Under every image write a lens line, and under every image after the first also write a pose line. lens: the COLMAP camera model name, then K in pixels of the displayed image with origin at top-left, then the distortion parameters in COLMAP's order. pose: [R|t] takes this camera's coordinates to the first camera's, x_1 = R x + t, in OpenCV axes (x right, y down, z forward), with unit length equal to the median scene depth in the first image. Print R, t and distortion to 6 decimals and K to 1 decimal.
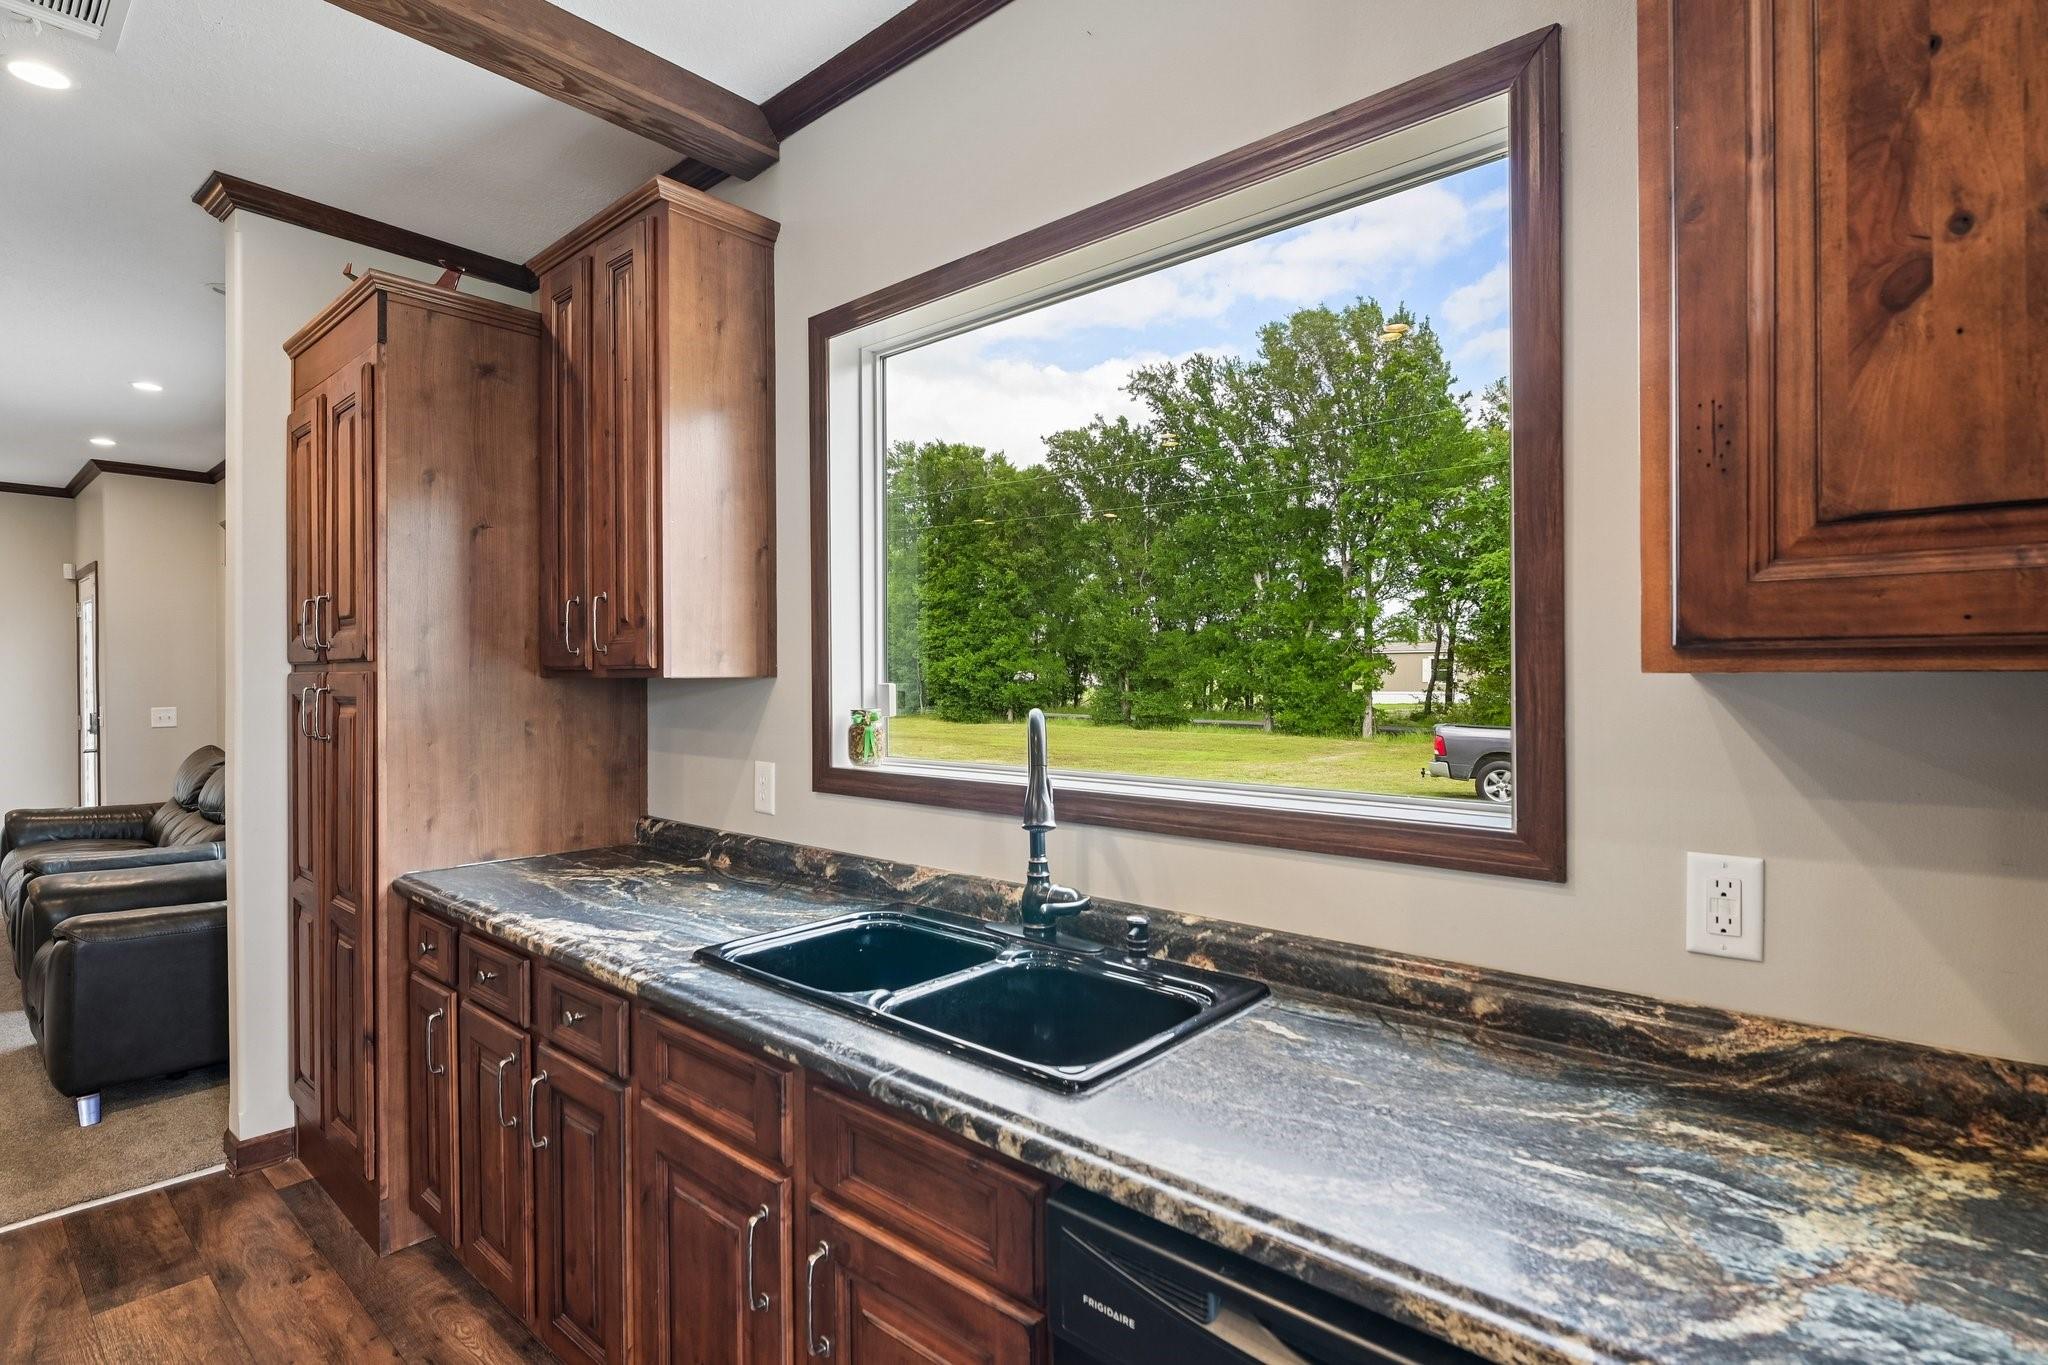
lens RADIAL K [[984.8, 0, 1016.3], [0, 984.8, 687.7], [0, 0, 1]] dist [-0.003409, -0.000672]
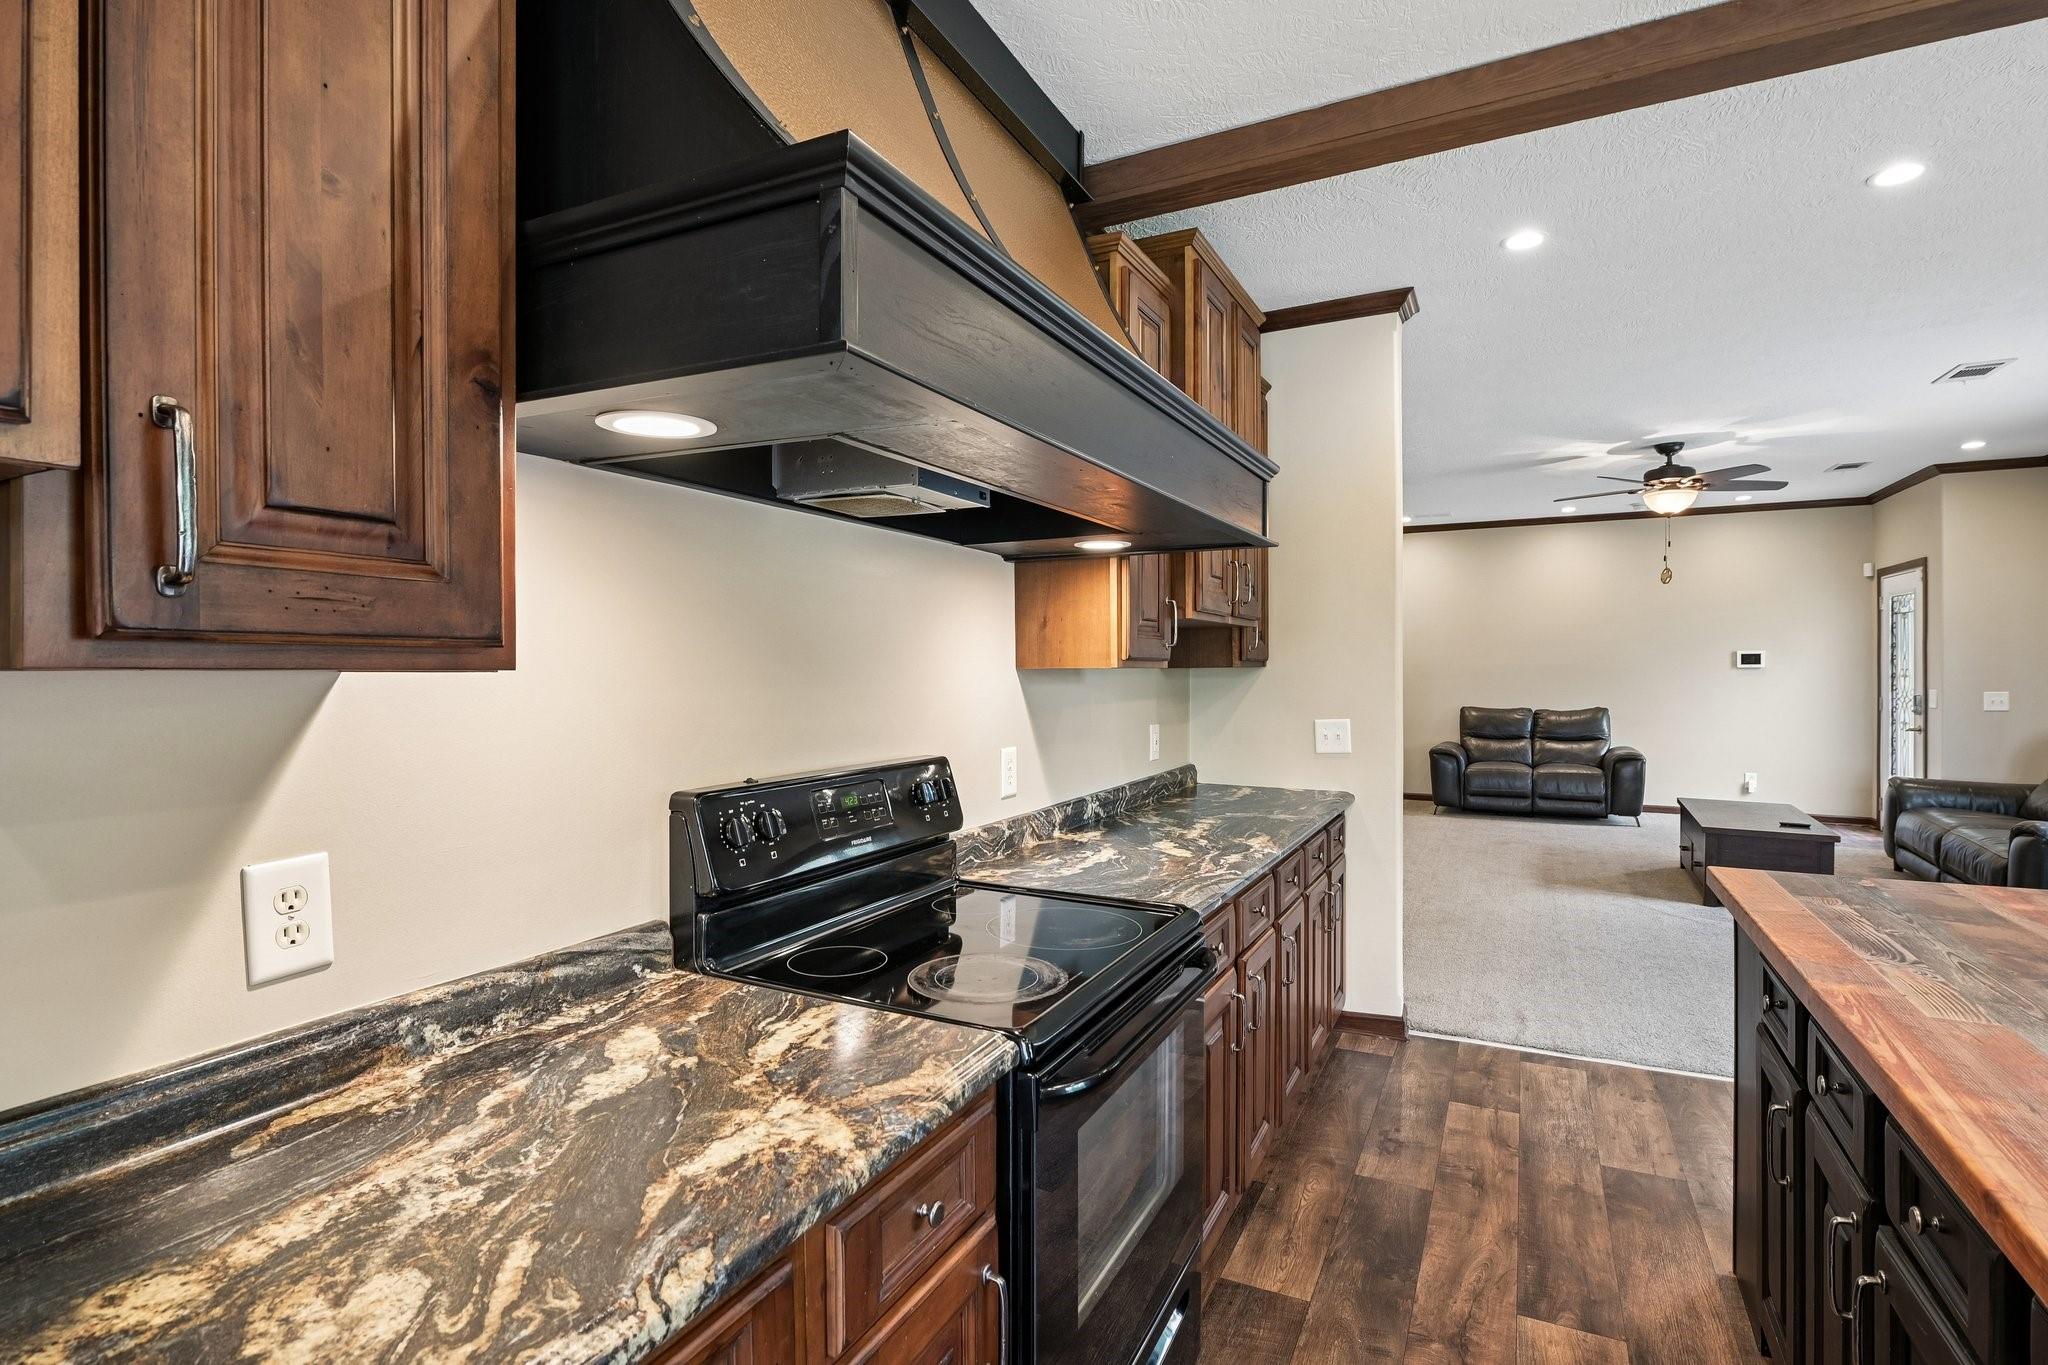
lens RADIAL K [[978.6, 0, 1029.3], [0, 978.6, 678.1], [0, 0, 1]] dist [-0.007906, -0.000246]
pose [[0.248206, 0.008418, -0.968671, -0.336063], [-0.004934, 0.999960, 0.007426, 0.008754], [0.968695, 0.002936, 0.248238, -0.623716]]
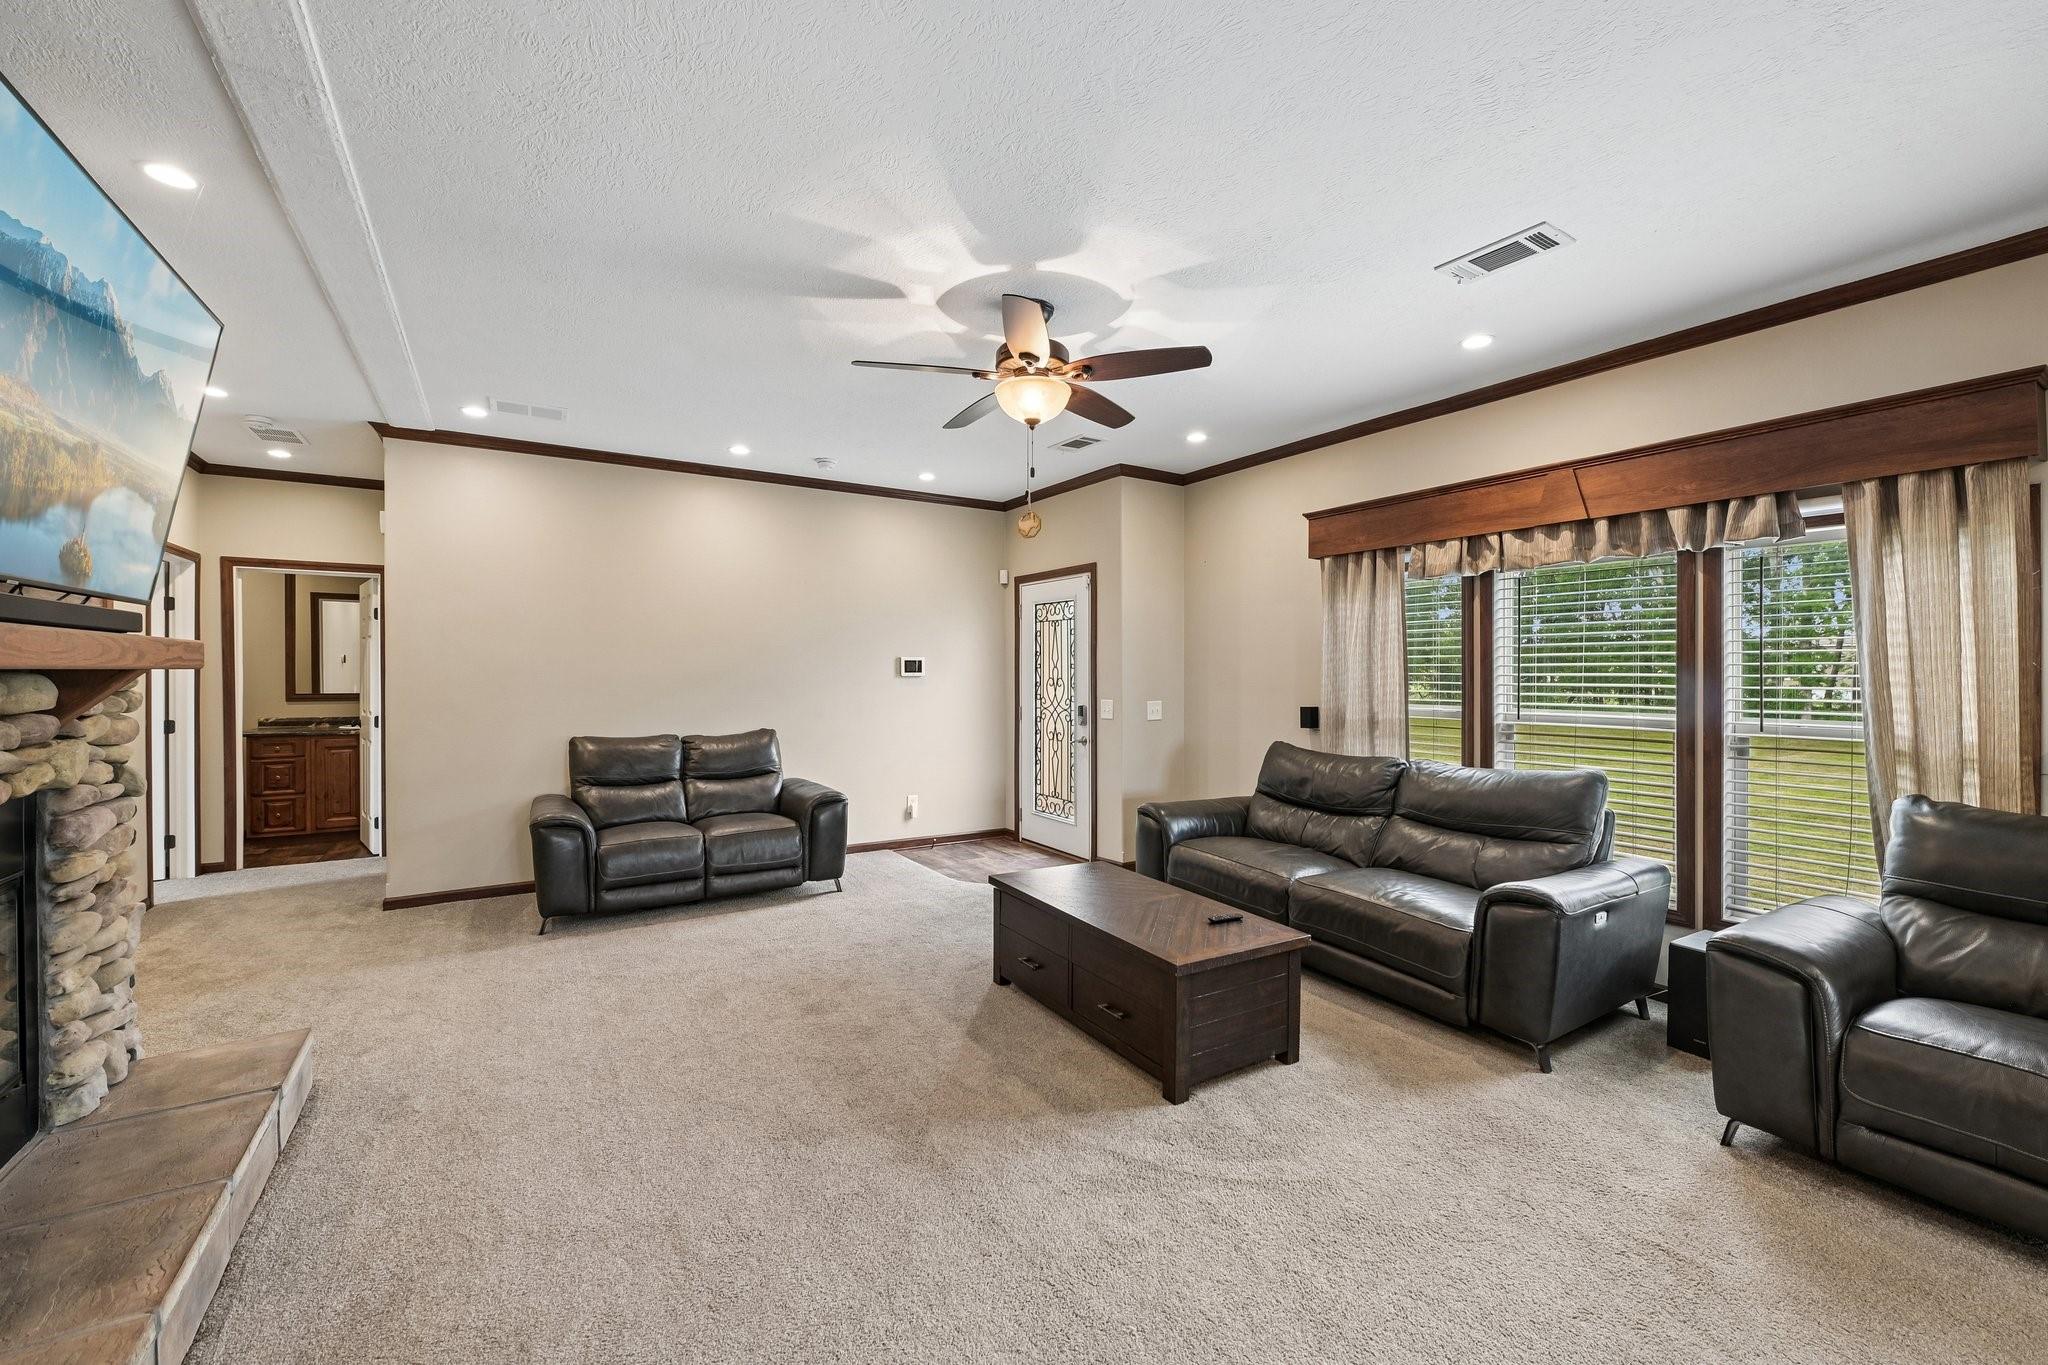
lens RADIAL K [[817.3, 0, 1024.0], [0, 817.3, 682.5], [0, 0, 1]] dist [0.001060, -0.000046]
pose [[0.957517, 0.003395, -0.288356, -1.940688], [-0.002838, 0.999993, 0.002351, -0.003039], [0.288362, -0.001432, 0.957520, 0.338901]]
